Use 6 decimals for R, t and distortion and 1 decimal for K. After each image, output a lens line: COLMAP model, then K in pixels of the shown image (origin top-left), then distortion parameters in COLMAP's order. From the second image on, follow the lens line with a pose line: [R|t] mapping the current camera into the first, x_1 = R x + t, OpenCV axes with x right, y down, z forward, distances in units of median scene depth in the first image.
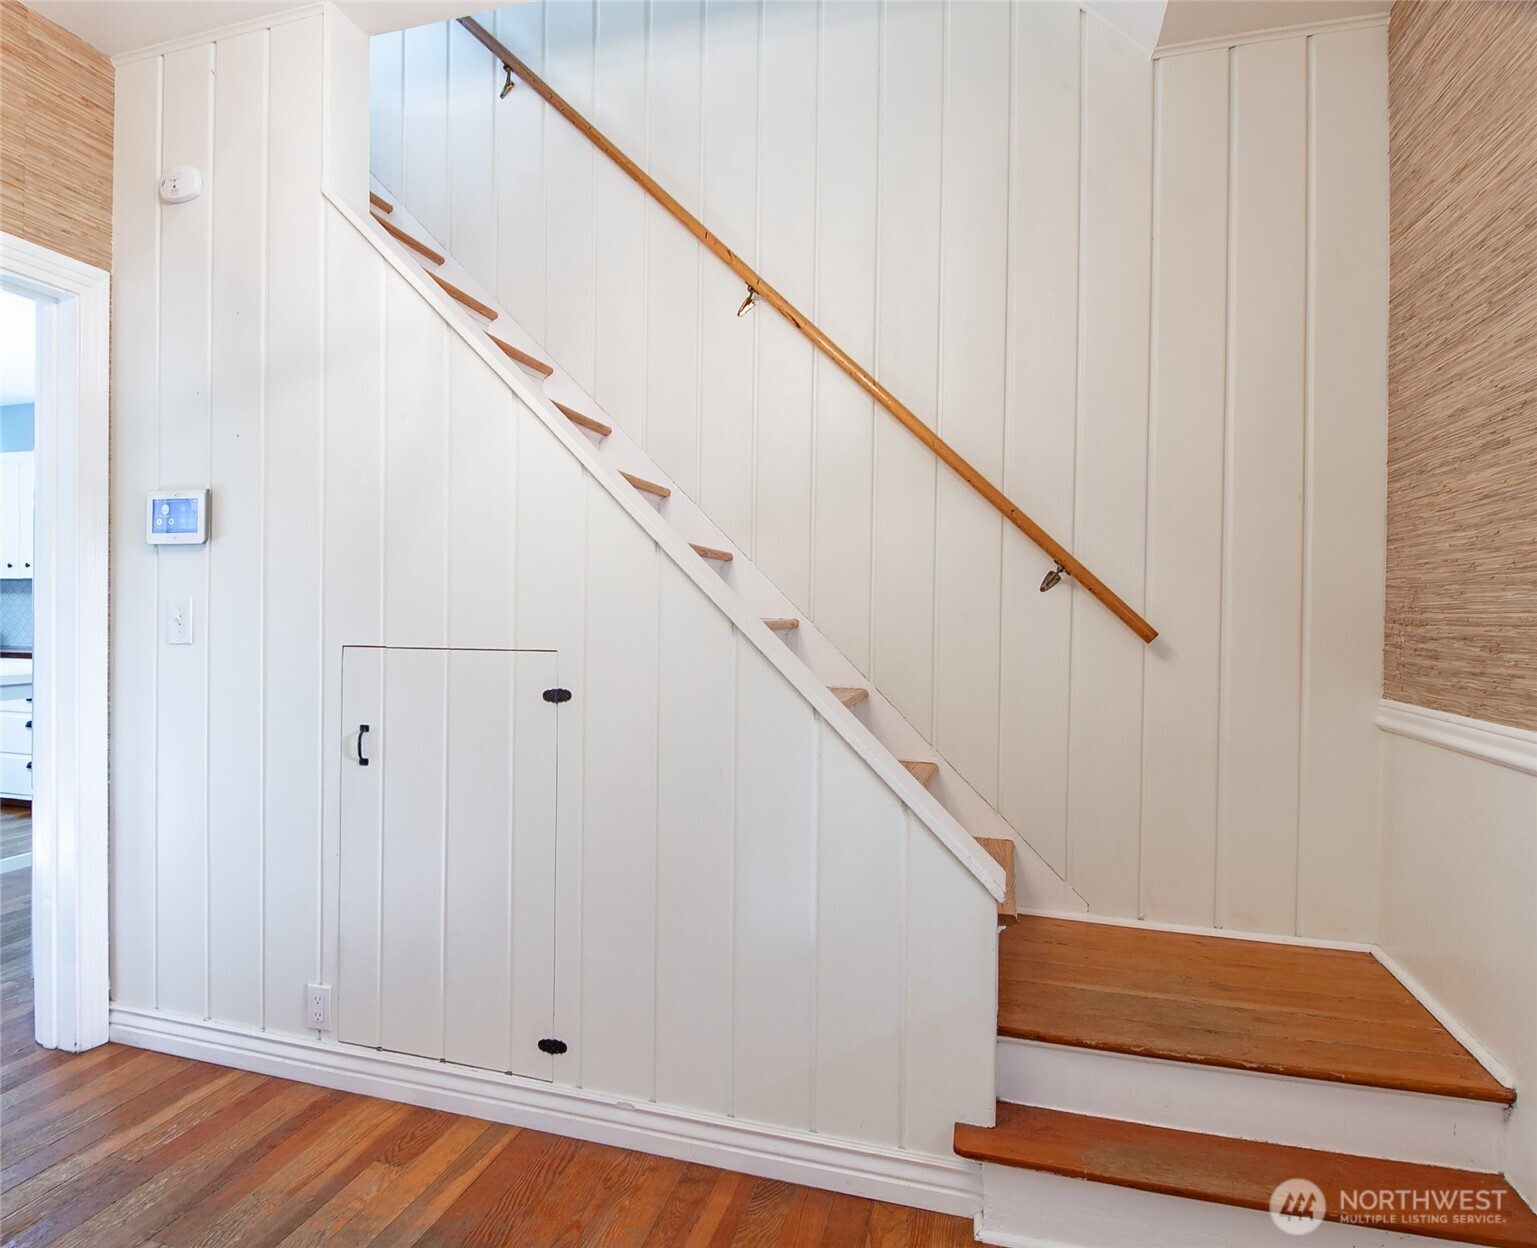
lens RADIAL K [[1148.4, 0, 767.5], [0, 1148.4, 621.2], [0, 0, 1]] dist [-0.042553, -0.013333]
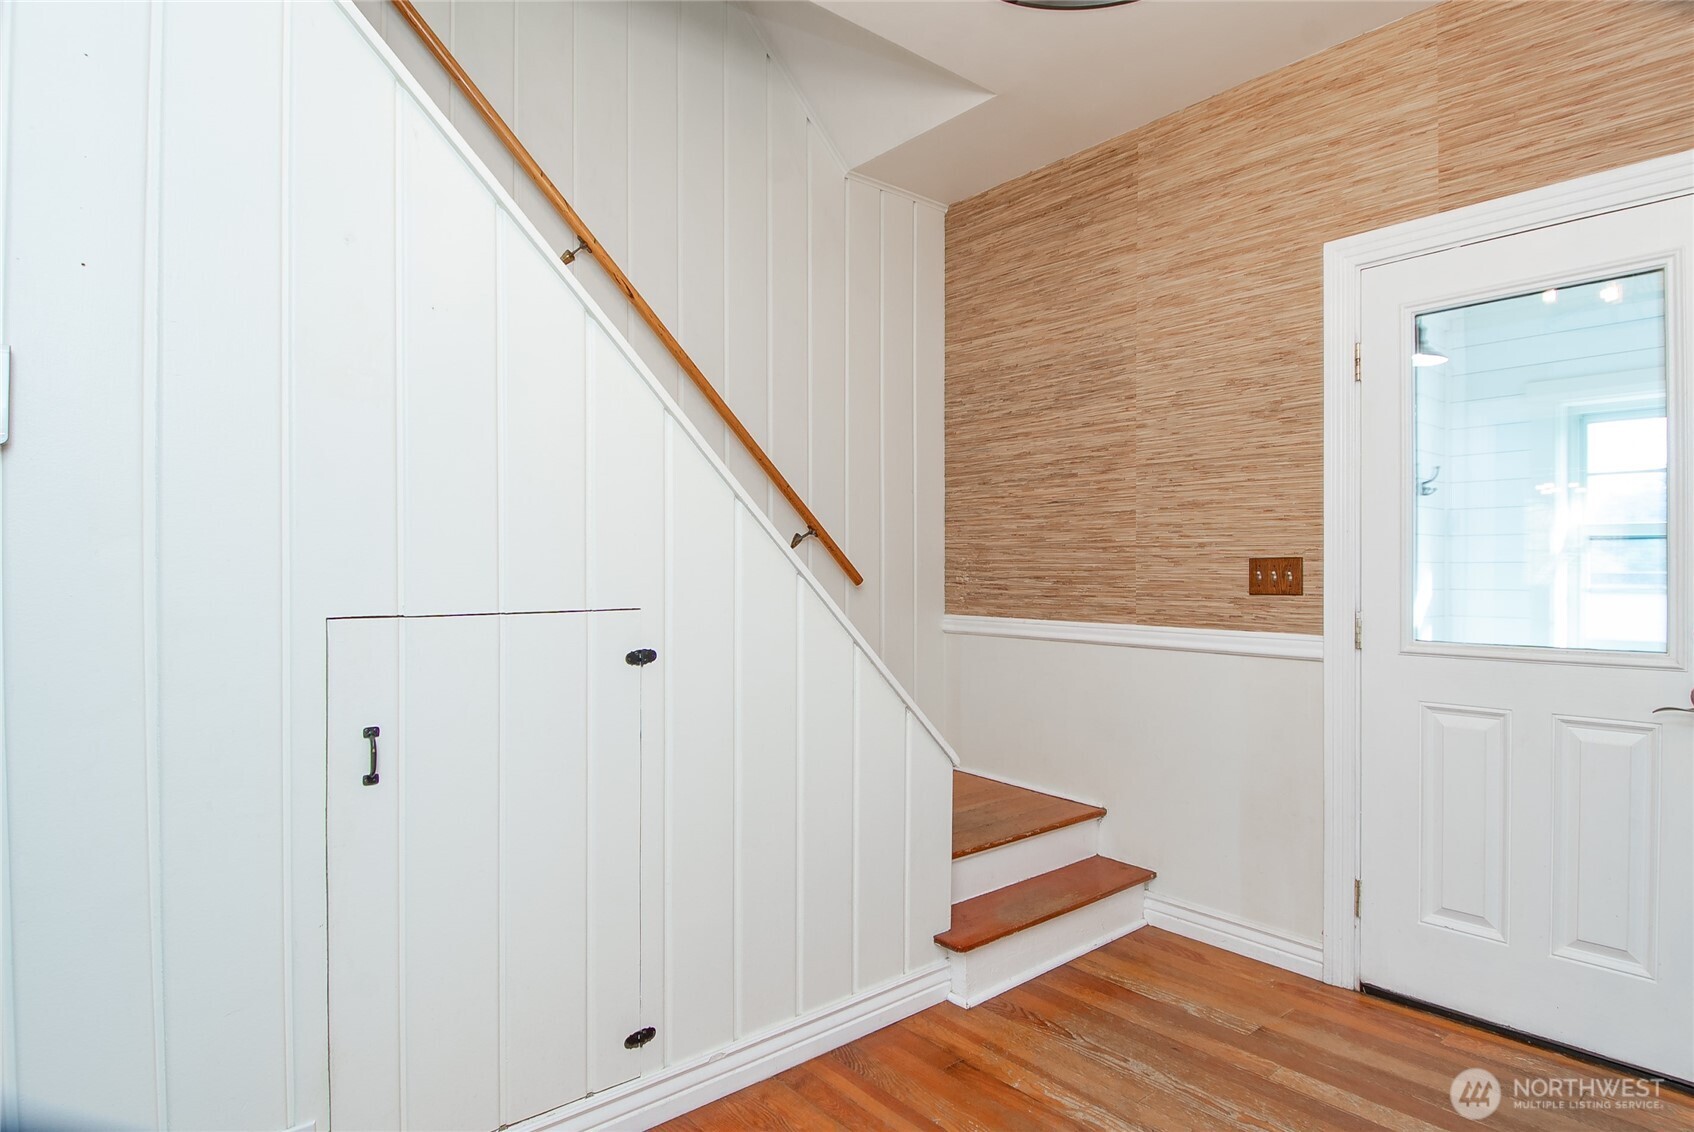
lens RADIAL K [[916.2, 0, 845.4], [0, 916.2, 564.1], [0, 0, 1]] dist [-0.000269, -0.011482]
pose [[0.476512, -0.005501, 0.879151, -0.828086], [0.007899, 0.999967, 0.001976, -0.011860], [-0.879132, 0.006003, 0.476540, 0.541290]]
